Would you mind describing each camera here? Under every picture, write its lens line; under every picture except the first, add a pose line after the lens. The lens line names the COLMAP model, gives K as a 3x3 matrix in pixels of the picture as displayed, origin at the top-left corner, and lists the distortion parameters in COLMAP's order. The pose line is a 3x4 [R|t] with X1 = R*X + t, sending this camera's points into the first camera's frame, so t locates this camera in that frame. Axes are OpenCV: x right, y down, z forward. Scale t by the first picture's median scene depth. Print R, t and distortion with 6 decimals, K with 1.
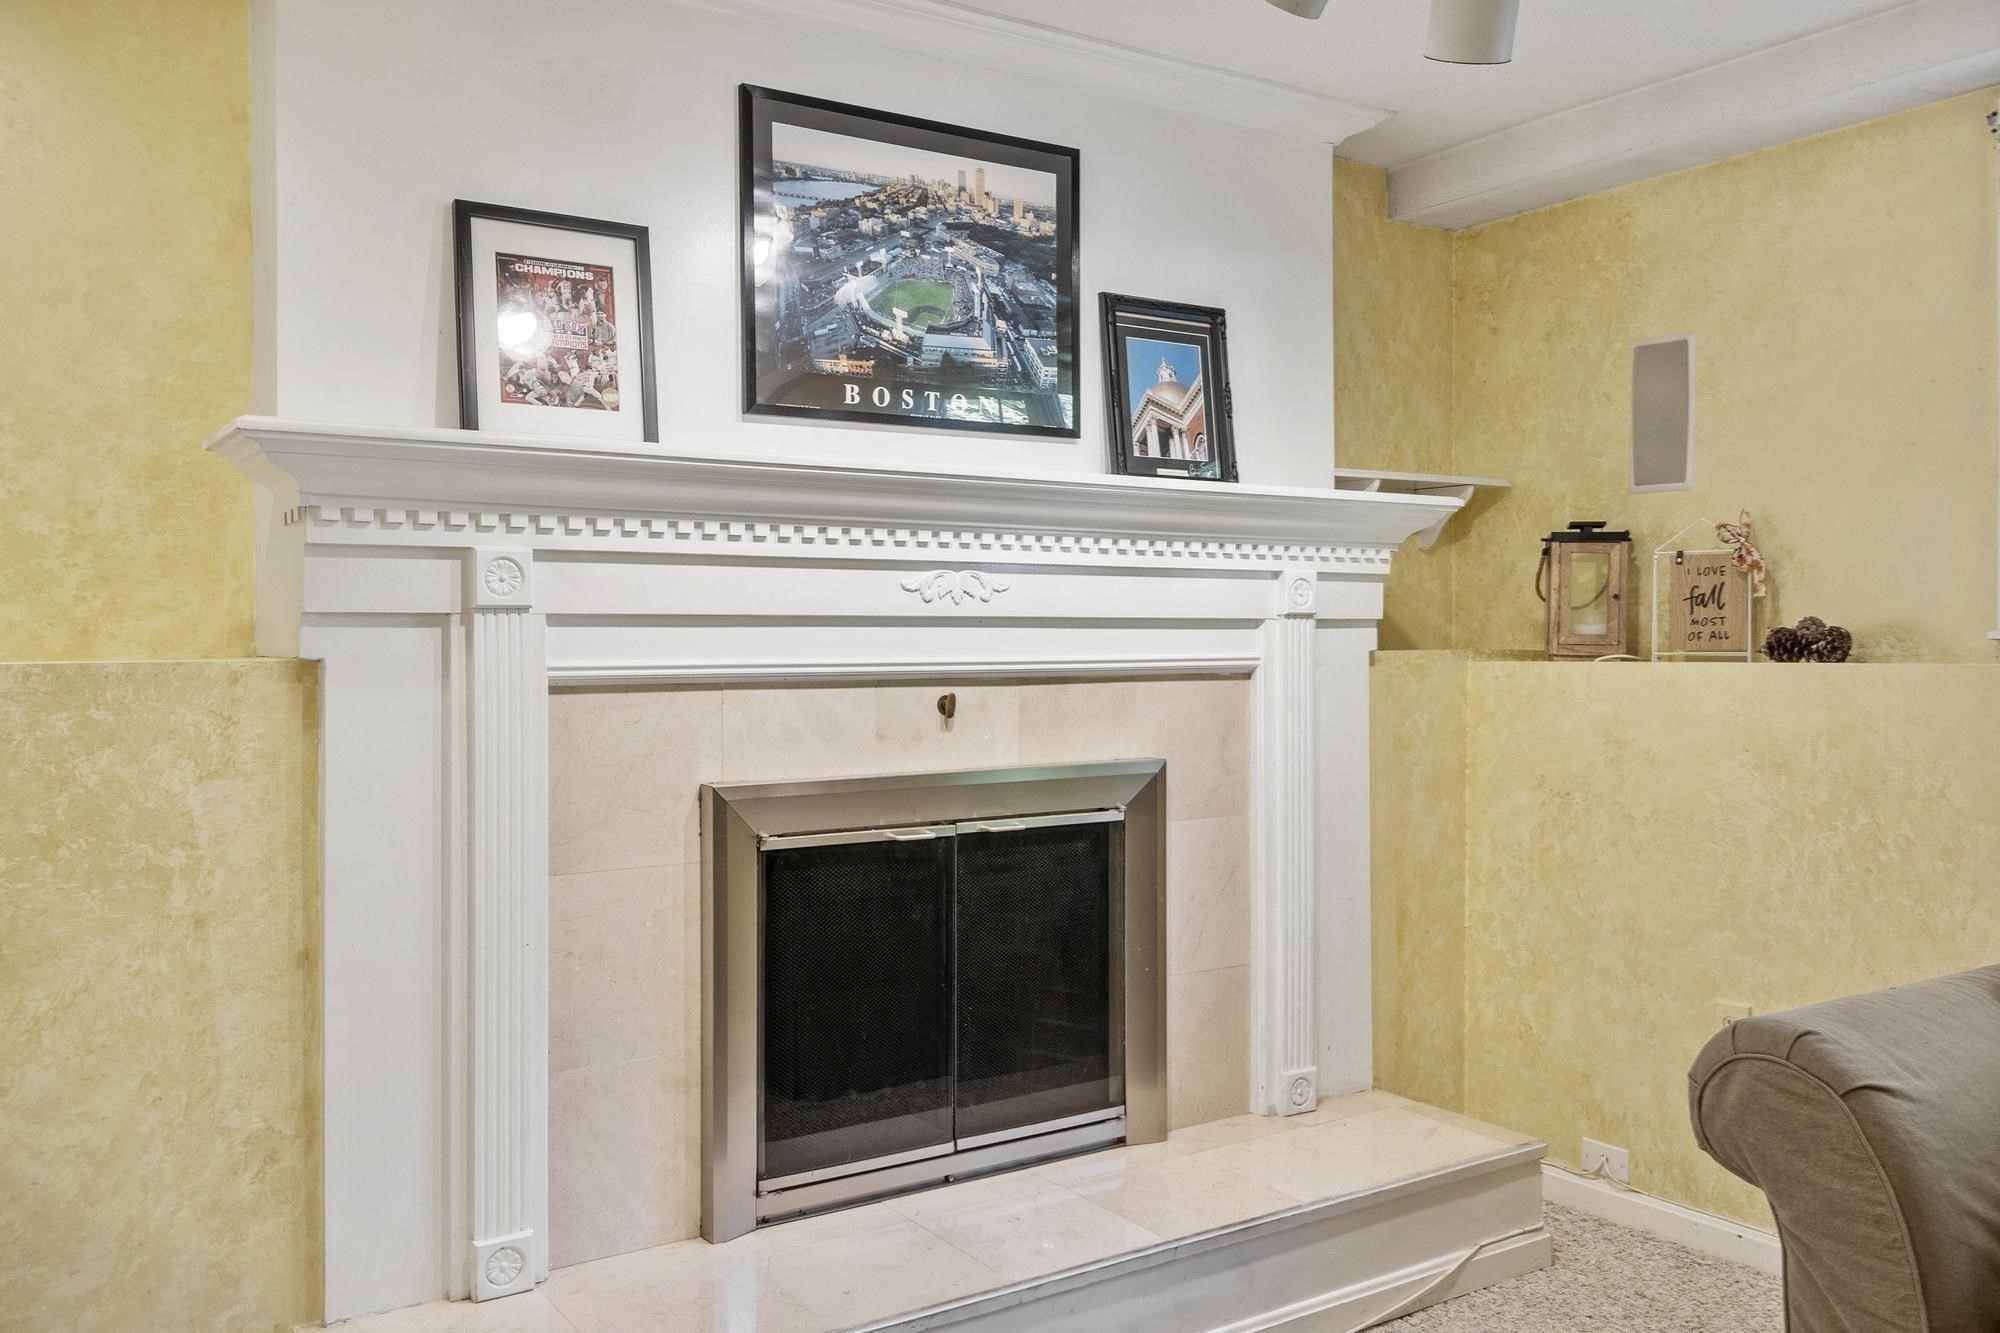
lens RADIAL K [[1693.6, 0, 995.6], [0, 1693.6, 664.7], [0, 0, 1]] dist [-0.005600, -0.007647]
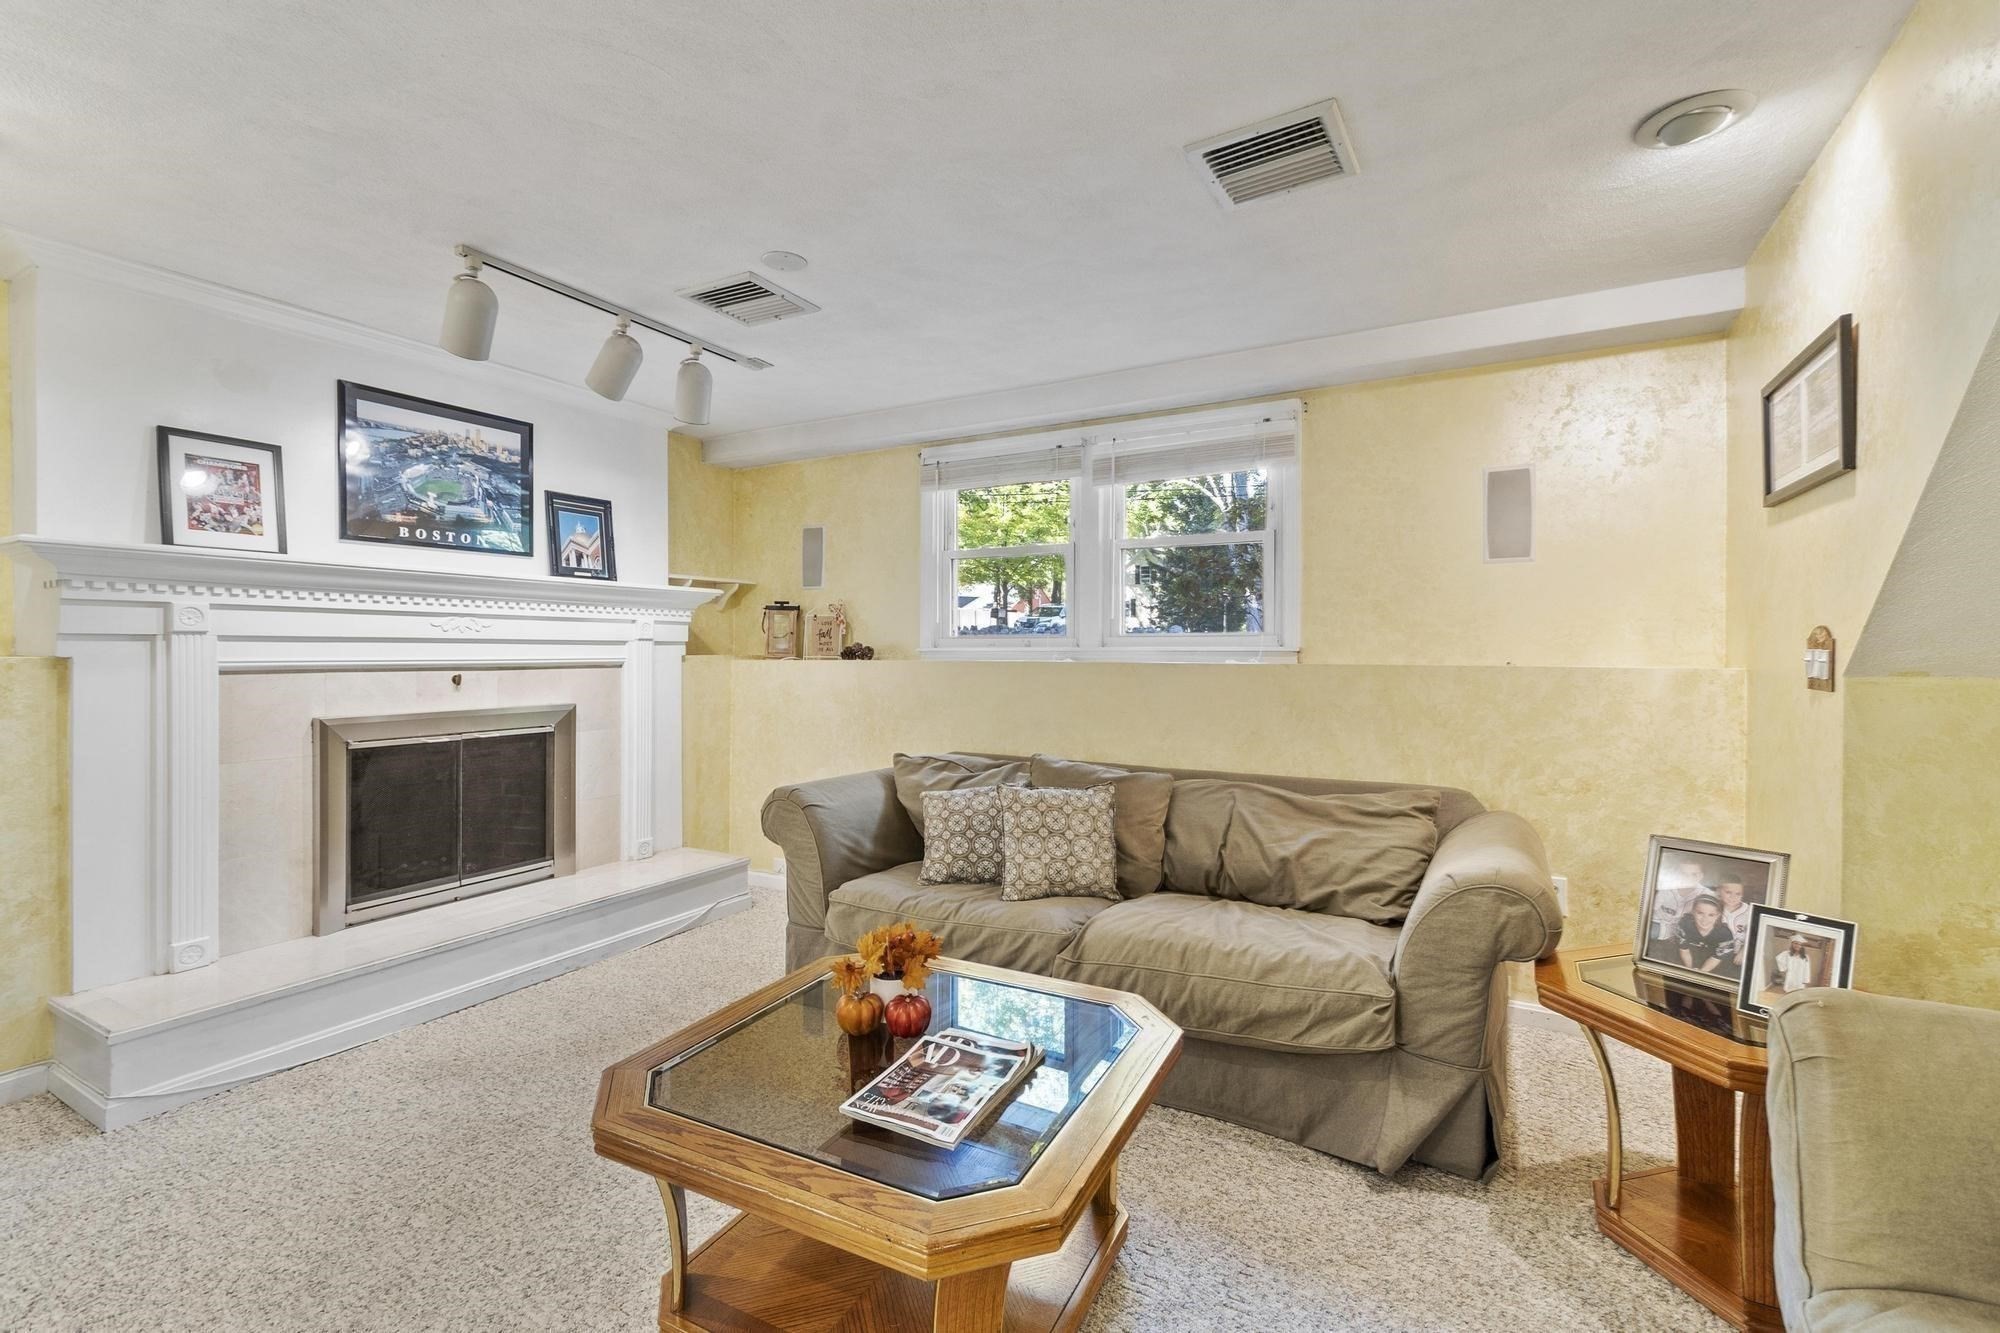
lens RADIAL K [[886.1, 0, 1008.6], [0, 886.1, 661.1], [0, 0, 1]] dist [-0.001368, -0.001319]
pose [[0.887221, -0.000047, 0.461344, 0.075027], [0.001642, 0.999994, -0.003056, 0.005046], [-0.461341, 0.003469, 0.887216, -0.325579]]
